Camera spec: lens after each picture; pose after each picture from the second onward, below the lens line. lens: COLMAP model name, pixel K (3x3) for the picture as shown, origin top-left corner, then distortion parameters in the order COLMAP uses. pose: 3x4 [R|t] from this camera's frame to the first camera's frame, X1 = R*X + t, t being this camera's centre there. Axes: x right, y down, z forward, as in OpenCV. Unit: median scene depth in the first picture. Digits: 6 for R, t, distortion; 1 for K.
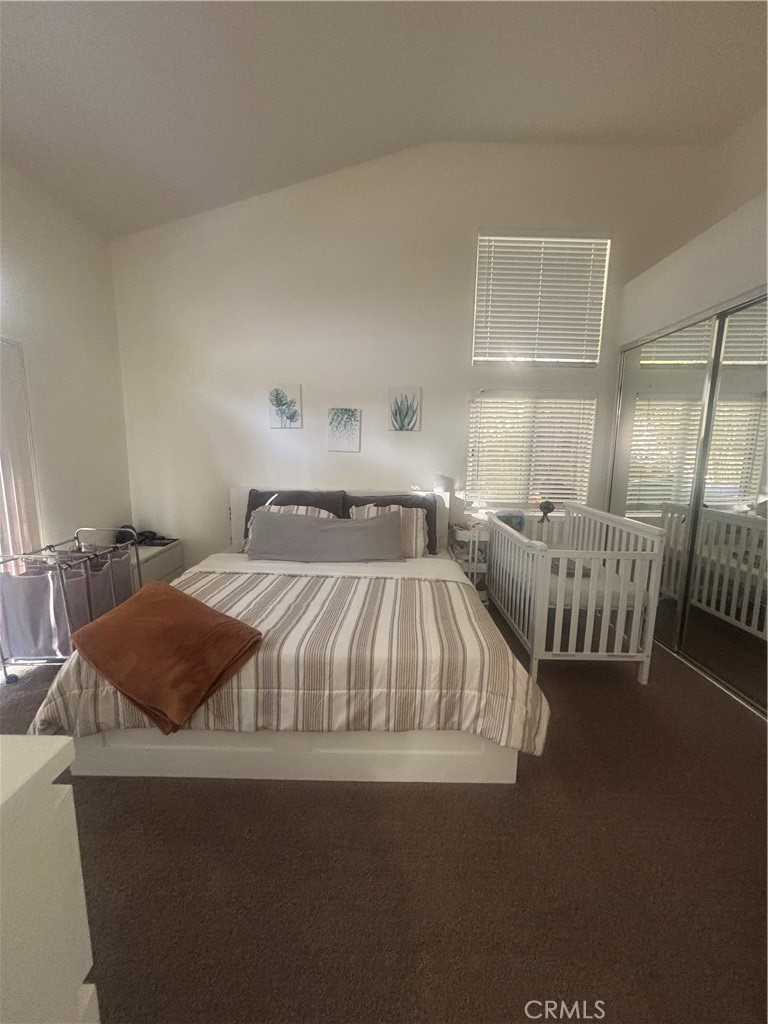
lens RADIAL K [[411.7, 0, 381.7], [0, 411.7, 510.9], [0, 0, 1]] dist [-0.007120, -0.000300]
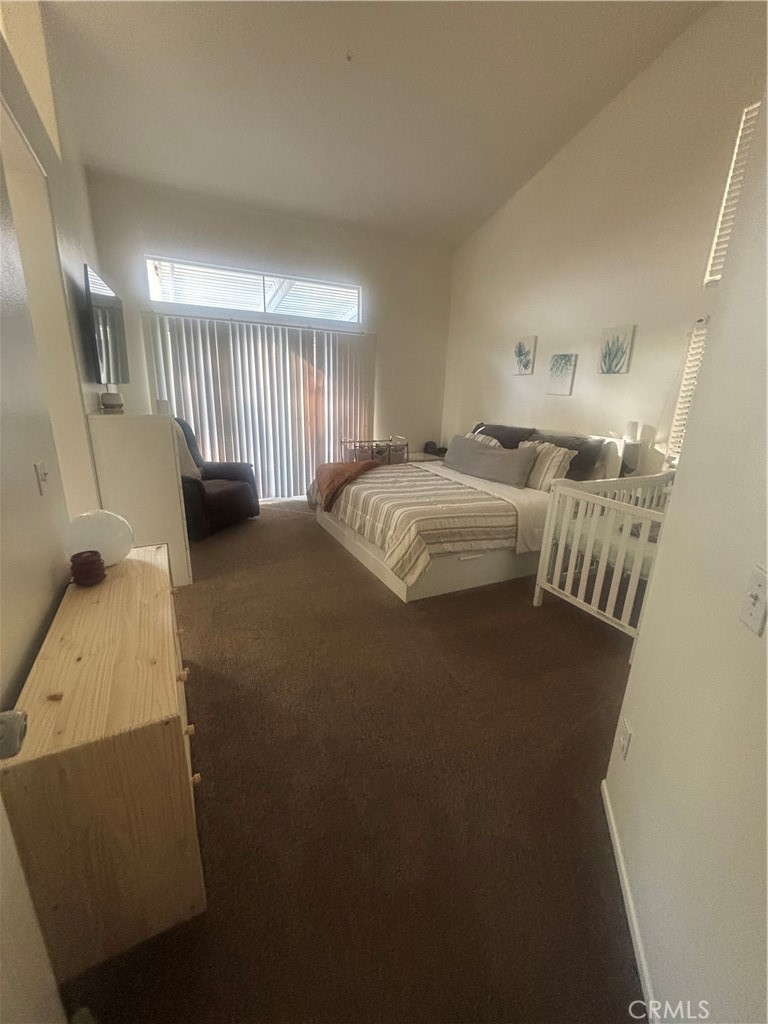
lens RADIAL K [[411.7, 0, 381.7], [0, 411.7, 510.9], [0, 0, 1]] dist [-0.007120, -0.000300]
pose [[0.459937, 0.247116, -0.852873, 0.719856], [-0.159740, 0.967851, 0.194285, 0.017801], [0.873465, 0.046879, 0.484625, 0.071245]]
